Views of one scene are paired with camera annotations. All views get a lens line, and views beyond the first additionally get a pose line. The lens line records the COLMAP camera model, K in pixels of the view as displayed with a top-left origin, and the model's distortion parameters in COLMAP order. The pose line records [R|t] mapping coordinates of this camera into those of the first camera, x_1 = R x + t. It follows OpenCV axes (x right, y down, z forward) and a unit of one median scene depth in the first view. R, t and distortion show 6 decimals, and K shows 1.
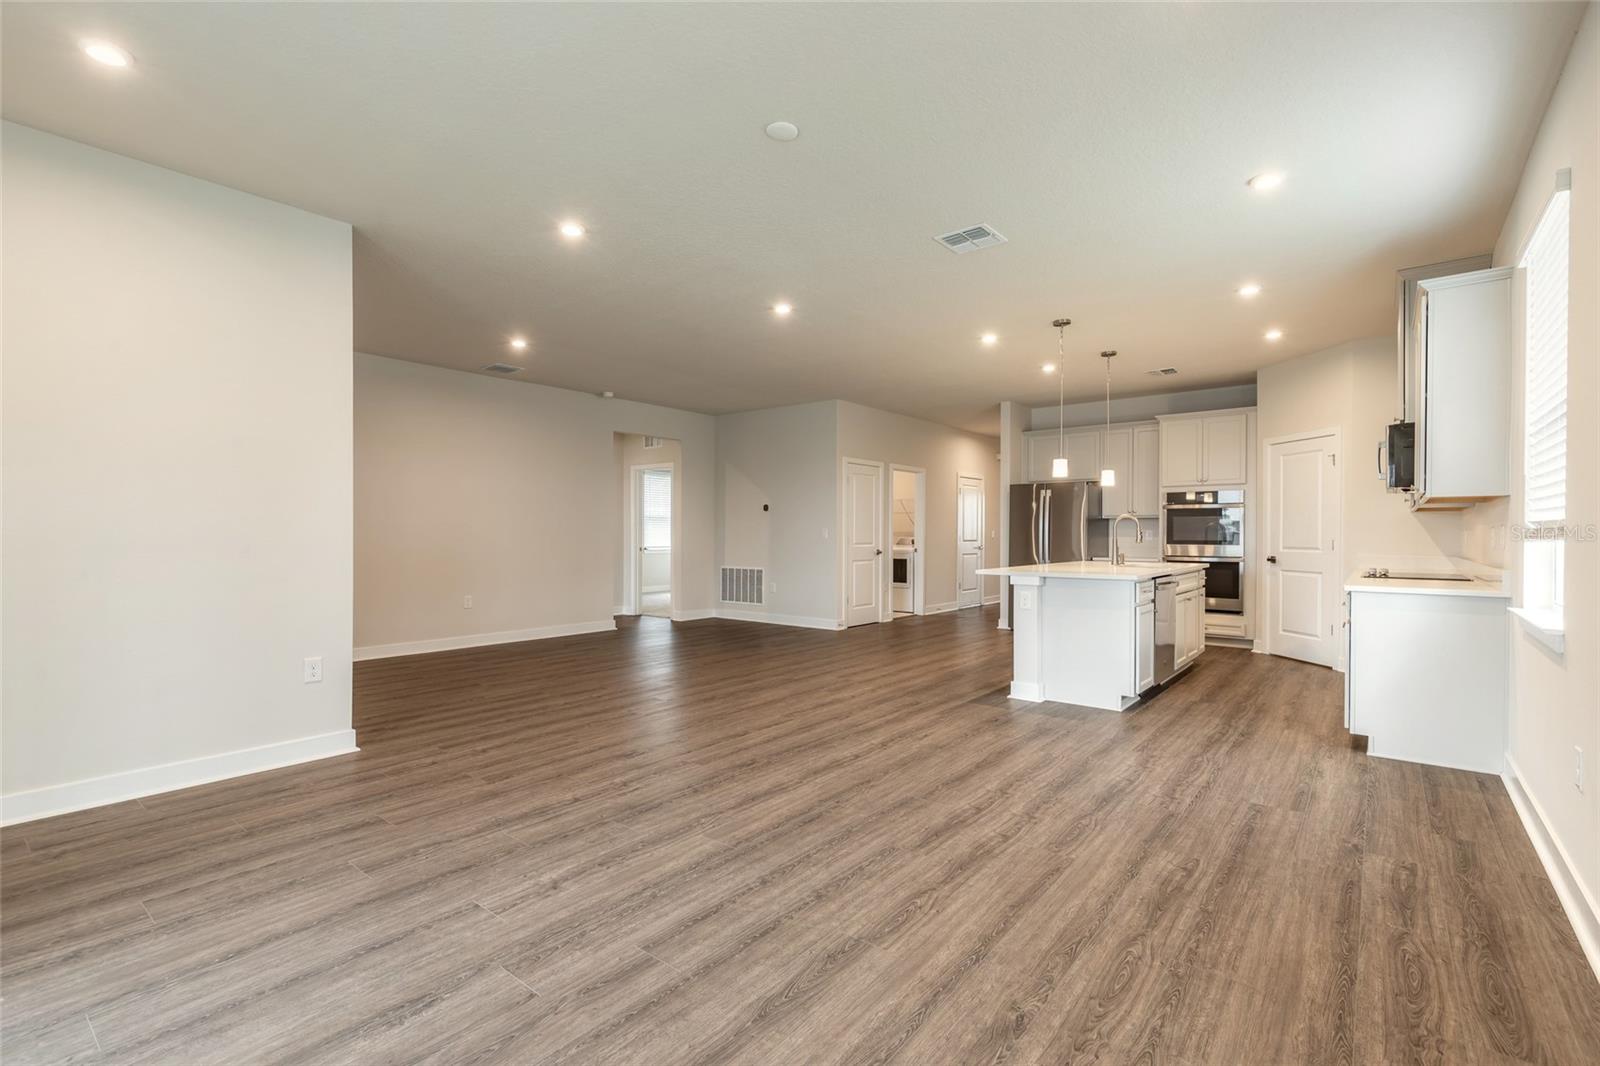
lens RADIAL K [[720.9, 0, 795.5], [0, 720.9, 539.1], [0, 0, 1]] dist [0.010388, -0.002724]
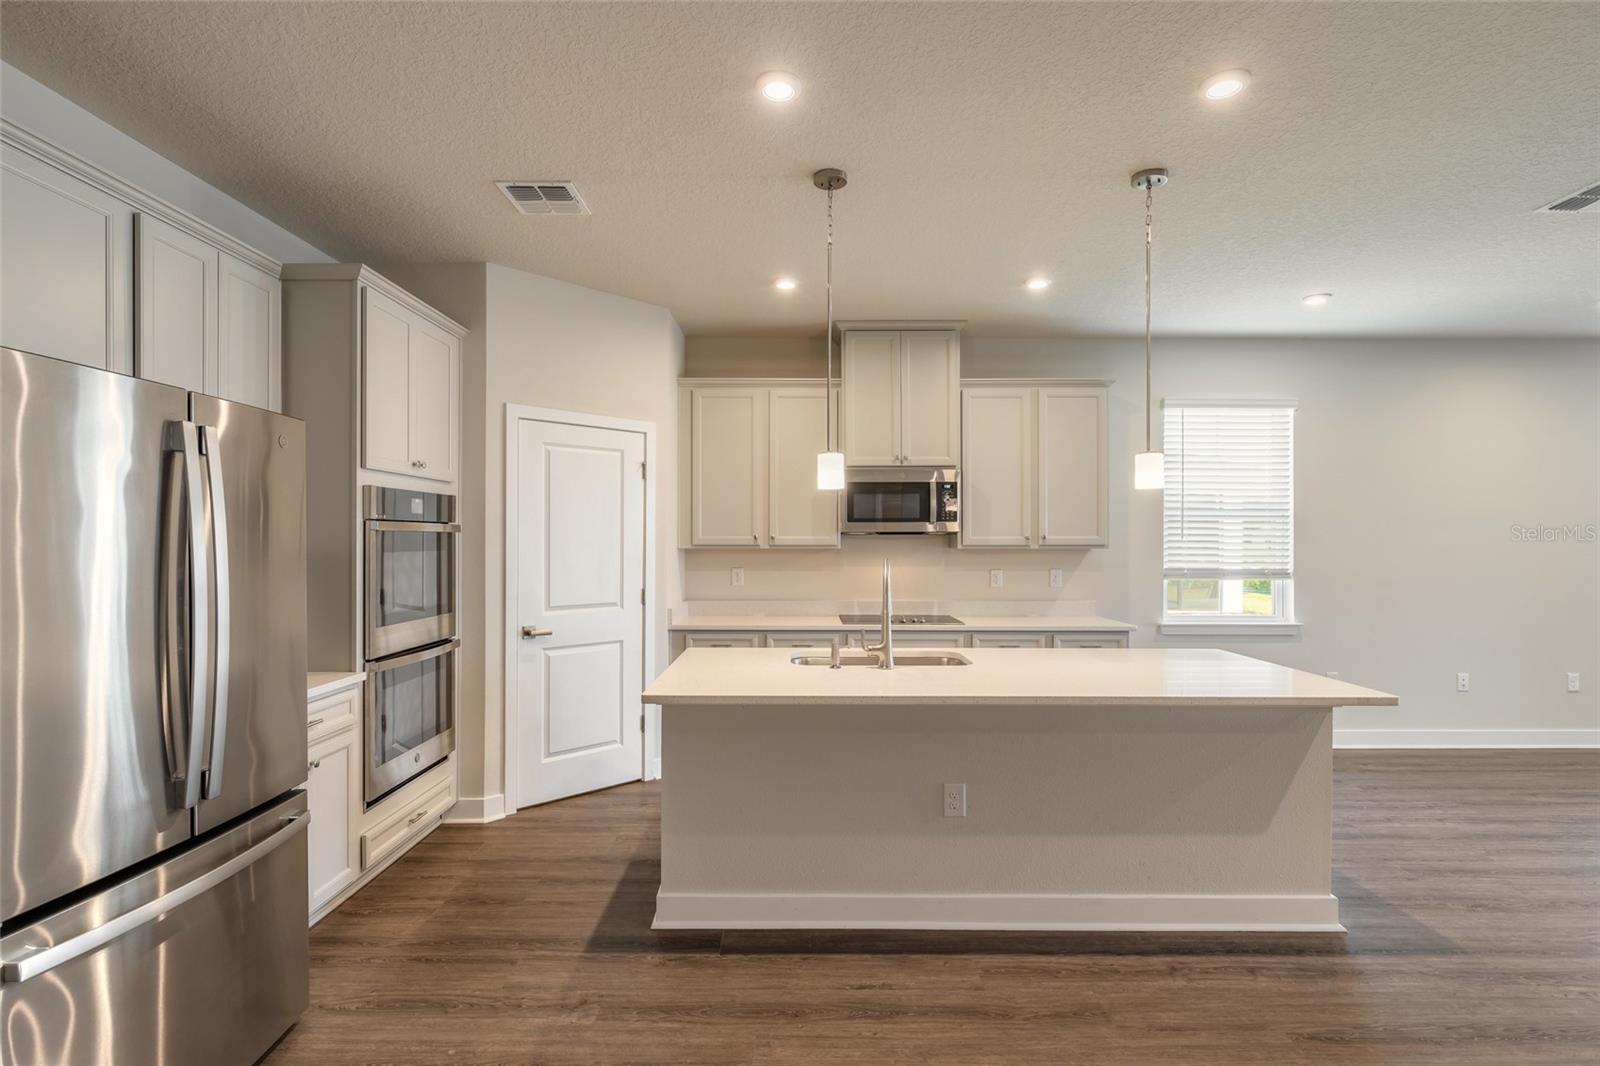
lens RADIAL K [[777.0, 0, 795.6], [0, 777.0, 539.0], [0, 0, 1]] dist [-0.002385, 0.000139]
pose [[-0.628665, -0.002506, 0.777672, 0.070729], [0.002234, 0.999985, 0.005029, -0.037083], [-0.777673, 0.004899, -0.628650, 1.016659]]
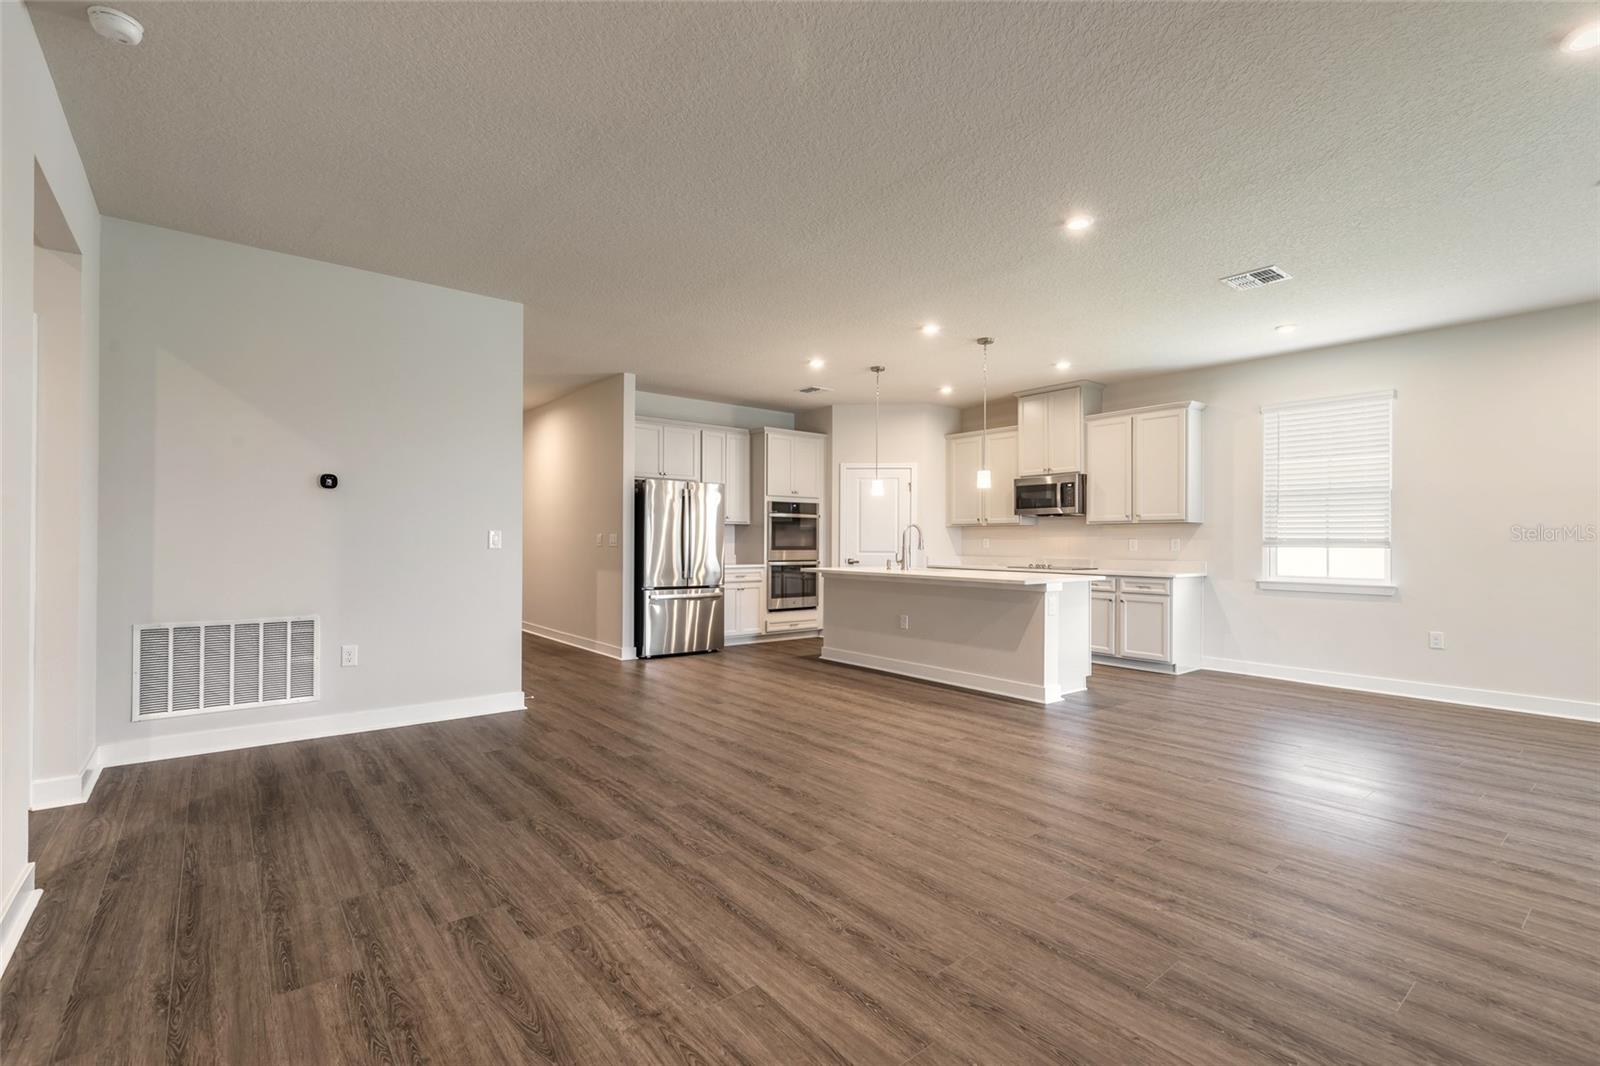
lens RADIAL K [[720.9, 0, 795.5], [0, 720.9, 539.1], [0, 0, 1]] dist [0.010388, -0.002724]
pose [[0.211029, 0.001698, 0.977478, -0.476643], [0.001285, 0.999997, -0.002014, -0.006510], [-0.977479, 0.001681, 0.211026, 0.699179]]
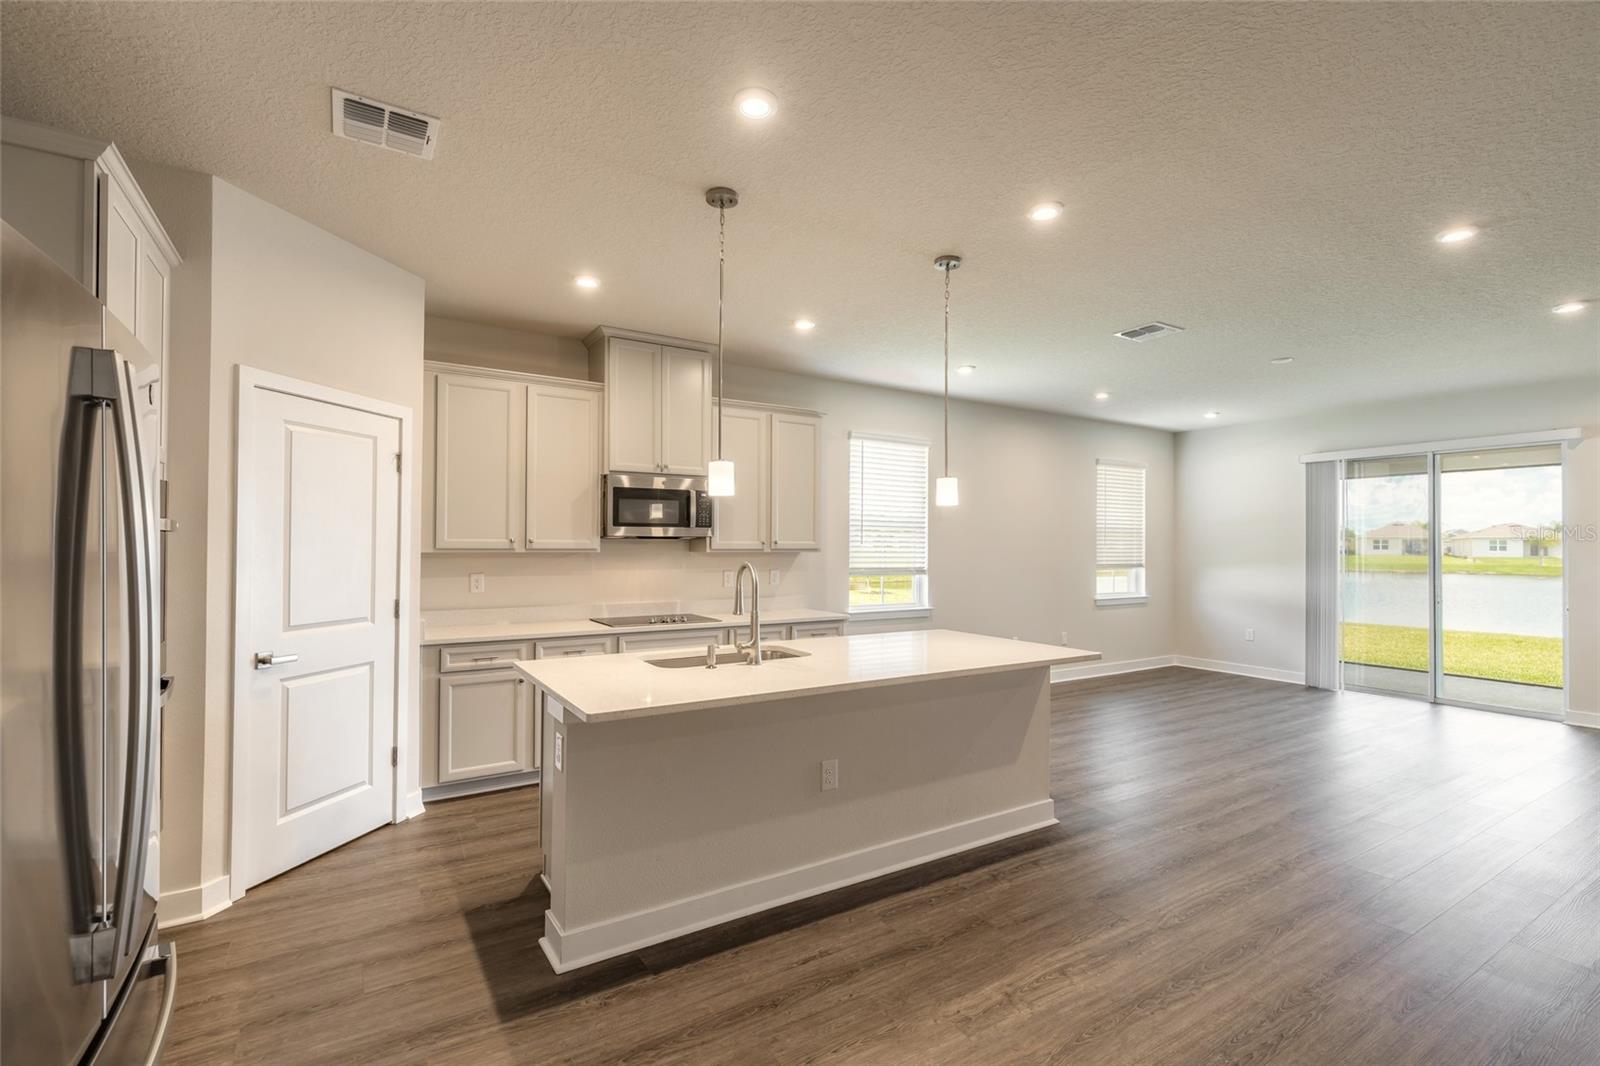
lens RADIAL K [[720.9, 0, 795.5], [0, 720.9, 539.1], [0, 0, 1]] dist [0.010388, -0.002724]
pose [[-0.946766, -0.006250, 0.321862, 0.193216], [-0.006822, 0.999977, -0.000648, -0.037607], [-0.321851, -0.002809, -0.946786, 1.094092]]
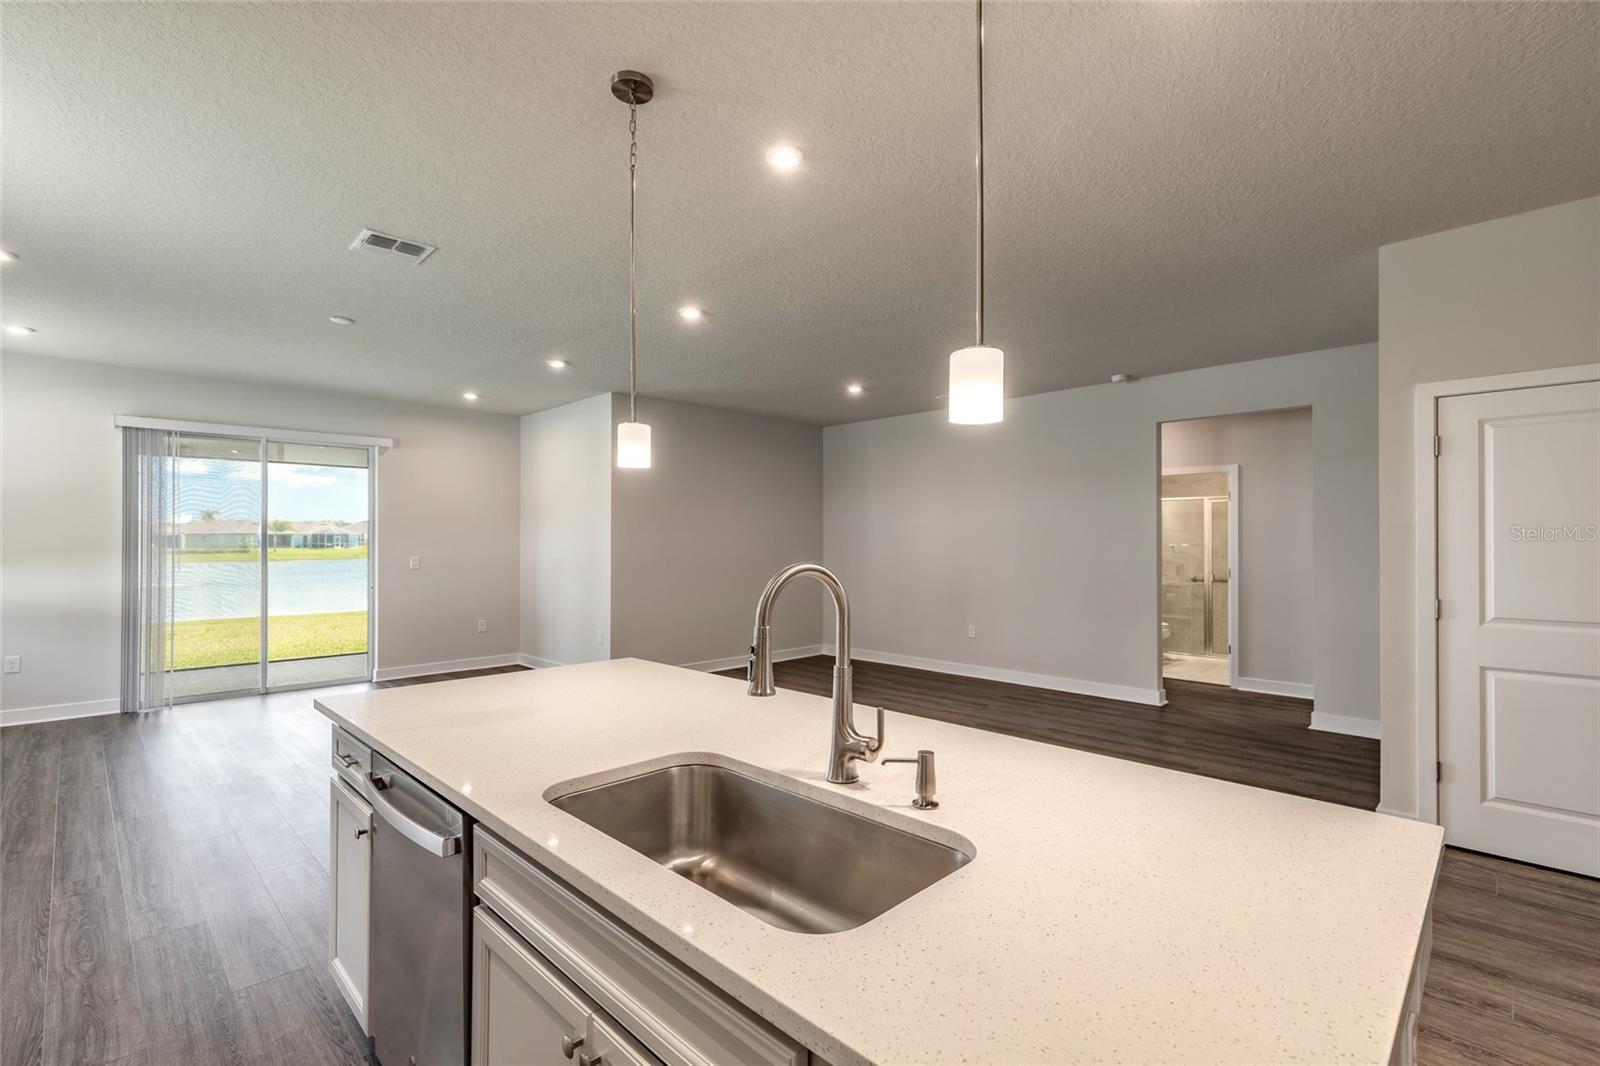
lens RADIAL K [[720.9, 0, 795.5], [0, 720.9, 539.1], [0, 0, 1]] dist [0.010388, -0.002724]
pose [[-0.105429, -0.007822, -0.994396, 0.507544], [-0.009309, 0.999933, -0.006878, -0.030171], [0.994383, 0.008532, -0.105494, 0.757578]]
